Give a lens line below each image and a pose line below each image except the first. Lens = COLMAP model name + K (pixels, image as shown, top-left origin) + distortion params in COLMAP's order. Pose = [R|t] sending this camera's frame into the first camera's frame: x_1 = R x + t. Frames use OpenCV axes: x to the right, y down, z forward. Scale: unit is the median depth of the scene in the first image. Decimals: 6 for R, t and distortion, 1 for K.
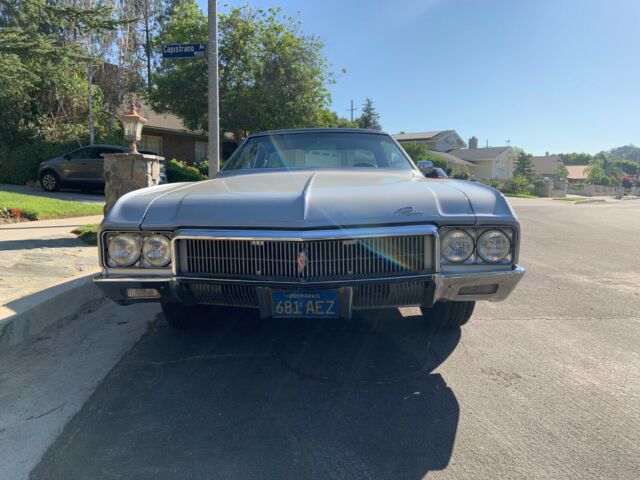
lens RADIAL K [[486.3, 0, 308.7], [0, 486.3, 233.1], [0, 0, 1]] dist [0.120648, -0.164149]
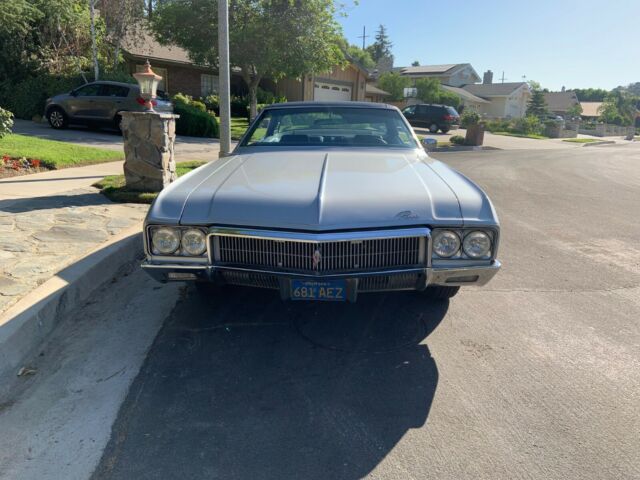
lens RADIAL K [[487.7, 0, 320.0], [0, 487.7, 240.0], [0, 0, 1]] dist [0.113538, -0.152828]
pose [[0.999805, 0.016698, 0.010541, -0.013060], [-0.018082, 0.988693, 0.148862, -0.114905], [-0.007936, -0.149024, 0.988802, -0.130574]]
